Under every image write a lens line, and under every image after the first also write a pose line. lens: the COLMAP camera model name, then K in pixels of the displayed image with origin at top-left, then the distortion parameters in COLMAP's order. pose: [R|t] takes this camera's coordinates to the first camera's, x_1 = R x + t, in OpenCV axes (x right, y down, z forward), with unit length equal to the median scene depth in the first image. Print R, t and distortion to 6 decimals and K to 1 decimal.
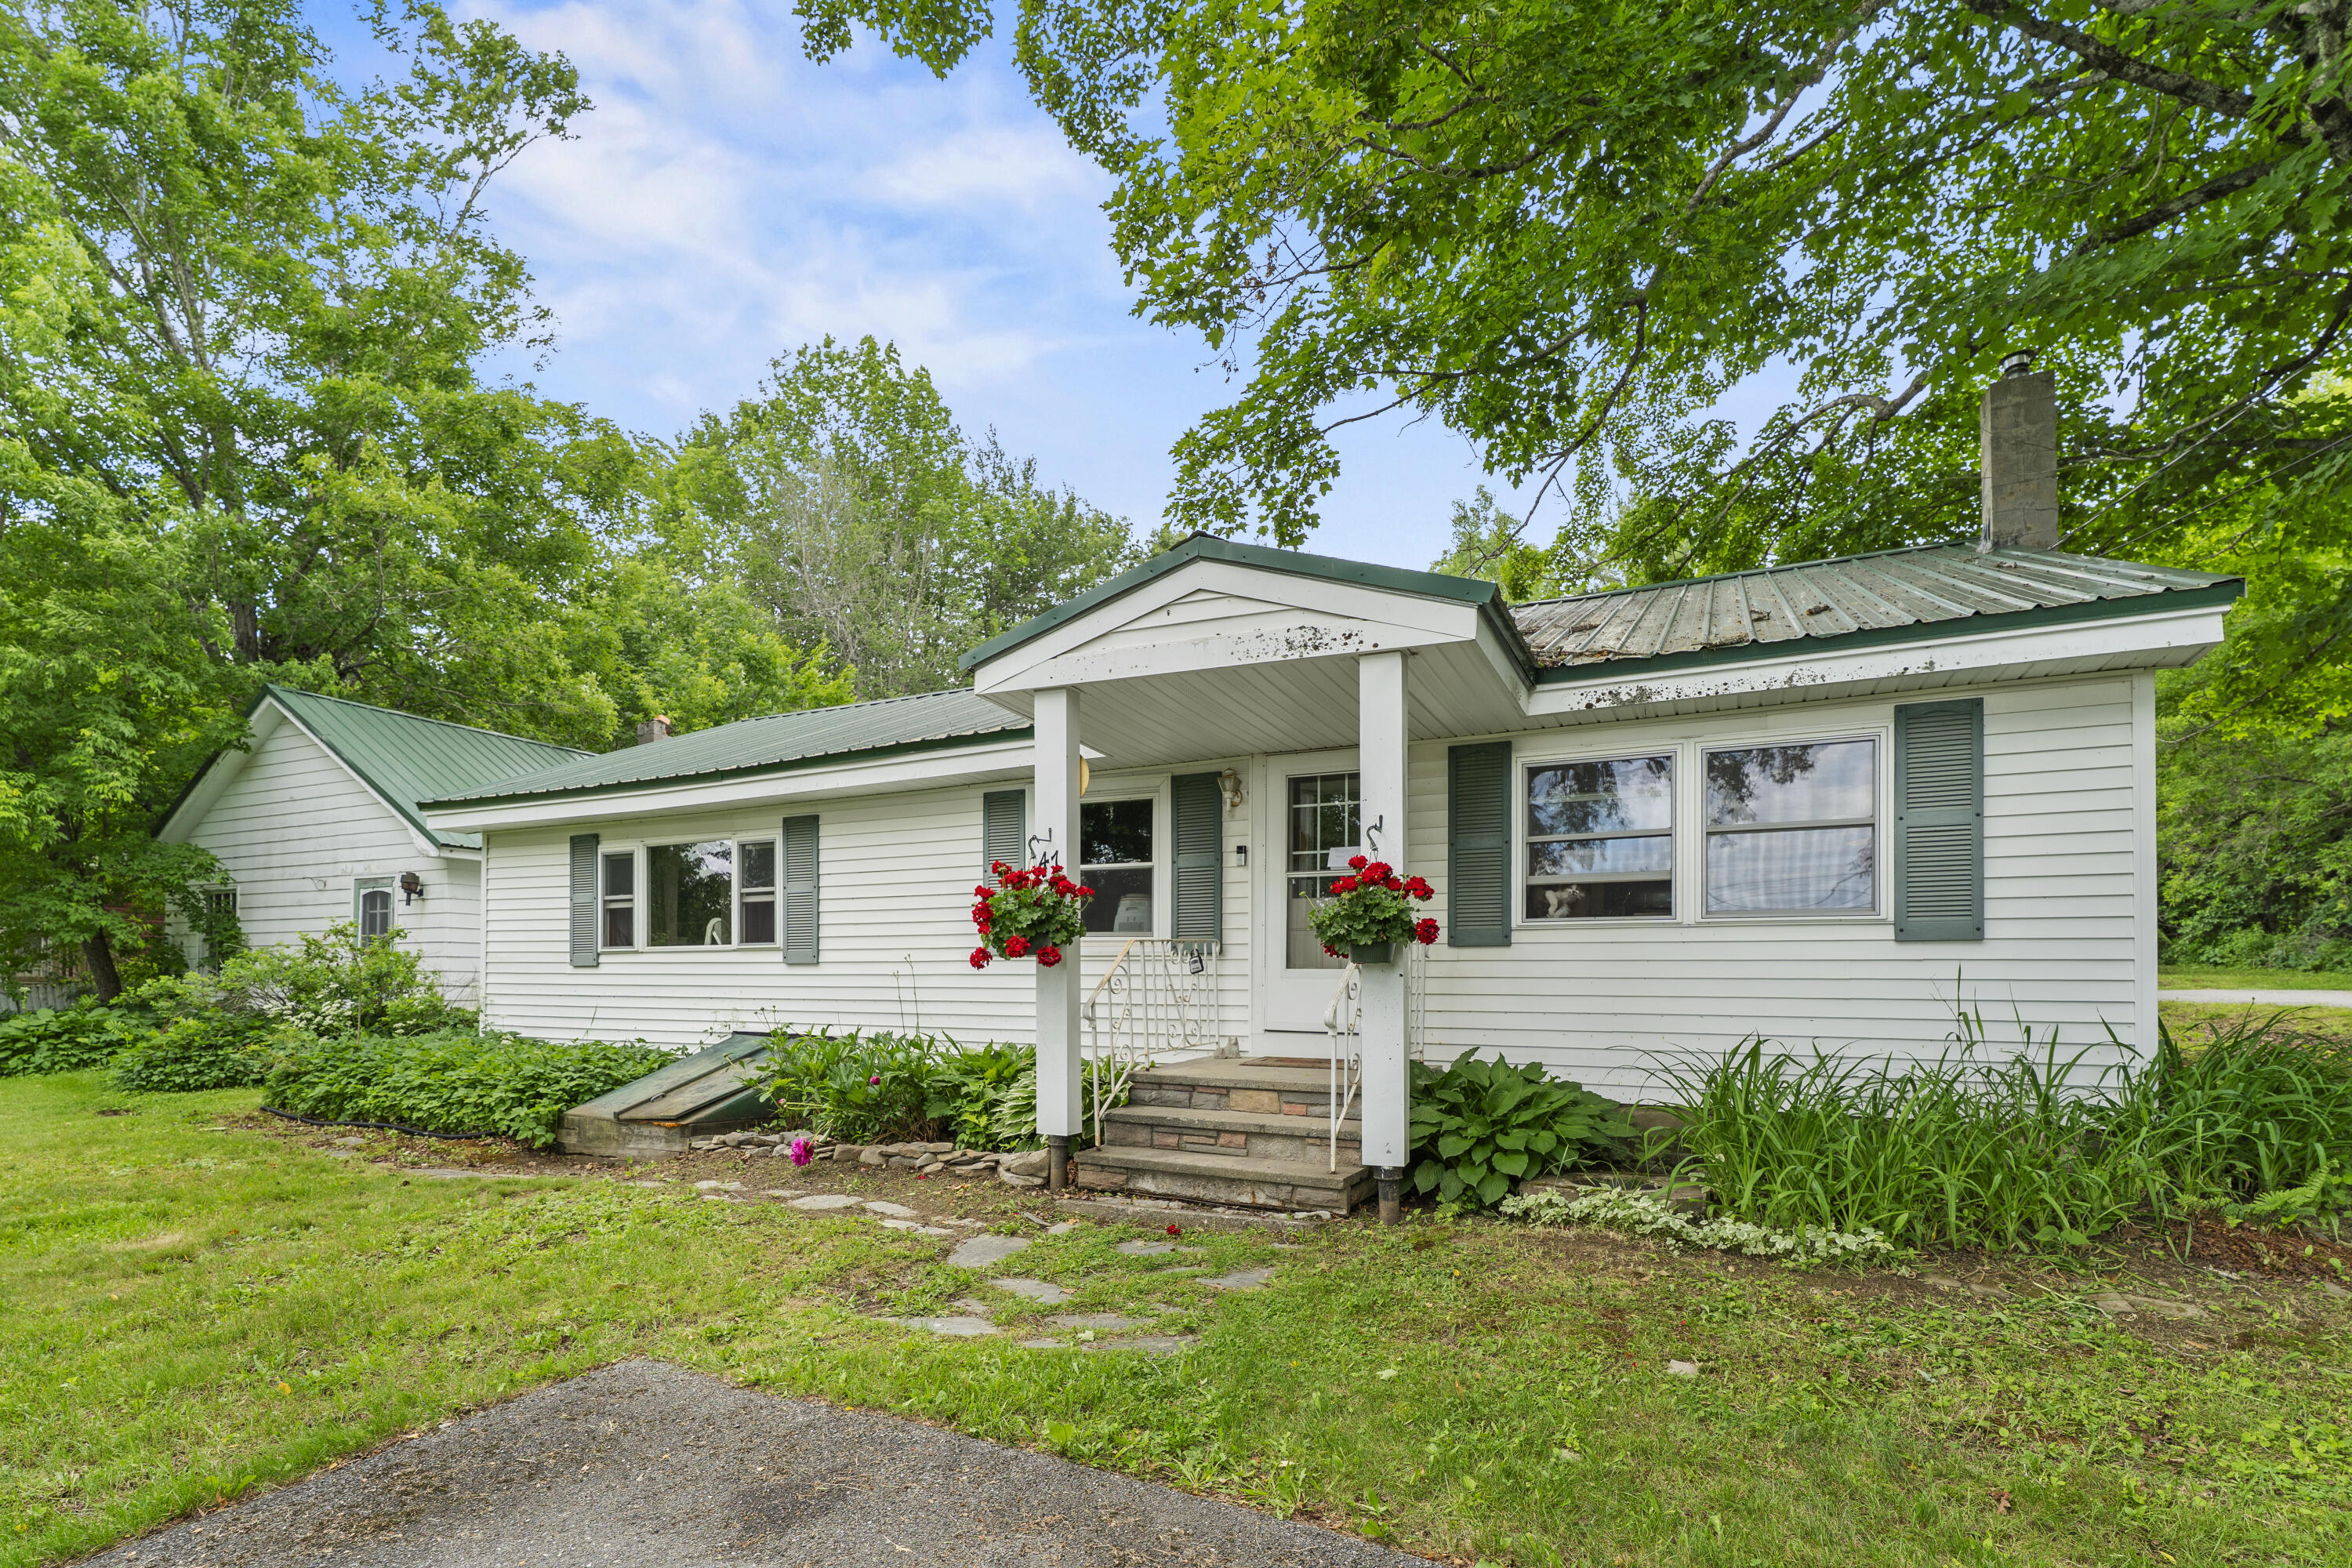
lens RADIAL K [[1066.9, 0, 1180.5], [0, 1066.9, 822.2], [0, 0, 1]] dist [-0.000570, -0.000331]
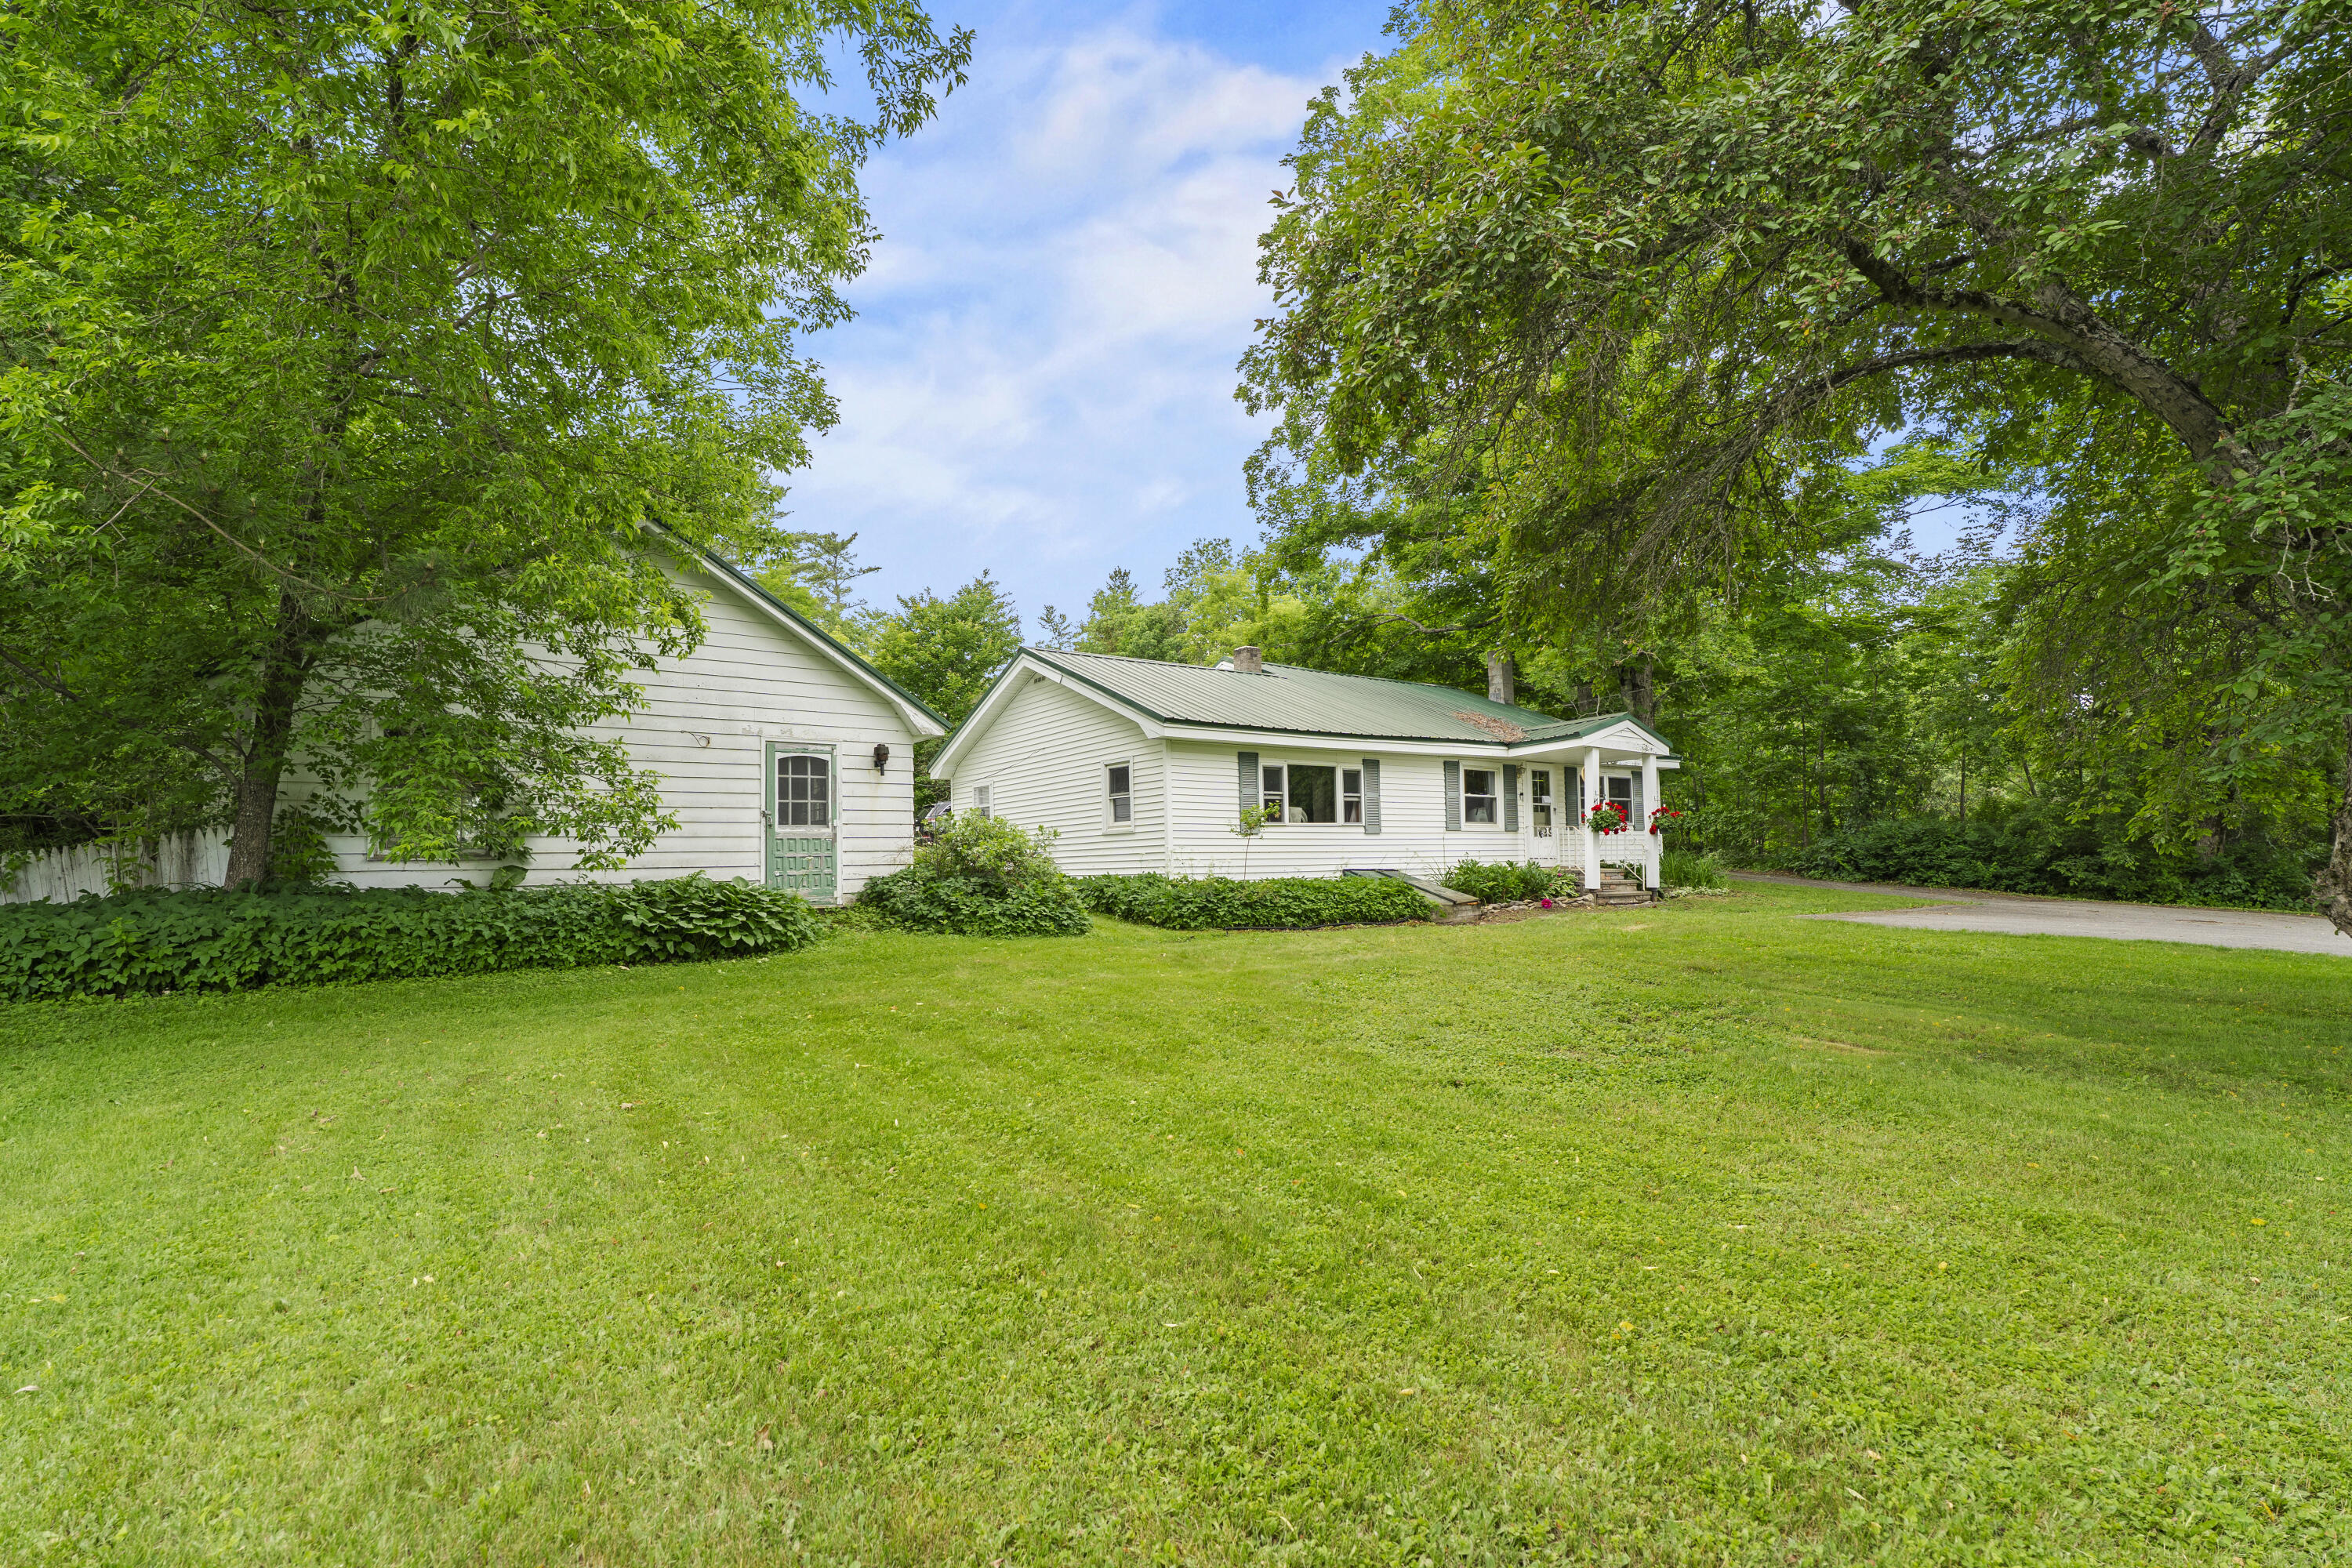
lens RADIAL K [[1066.9, 0, 1180.5], [0, 1066.9, 822.2], [0, 0, 1]] dist [-0.000570, -0.000331]
pose [[0.453096, 0.016532, 0.891309, -2.259320], [-0.113604, 0.992747, 0.039337, 0.071888], [-0.884194, -0.119079, 0.451688, 0.397646]]
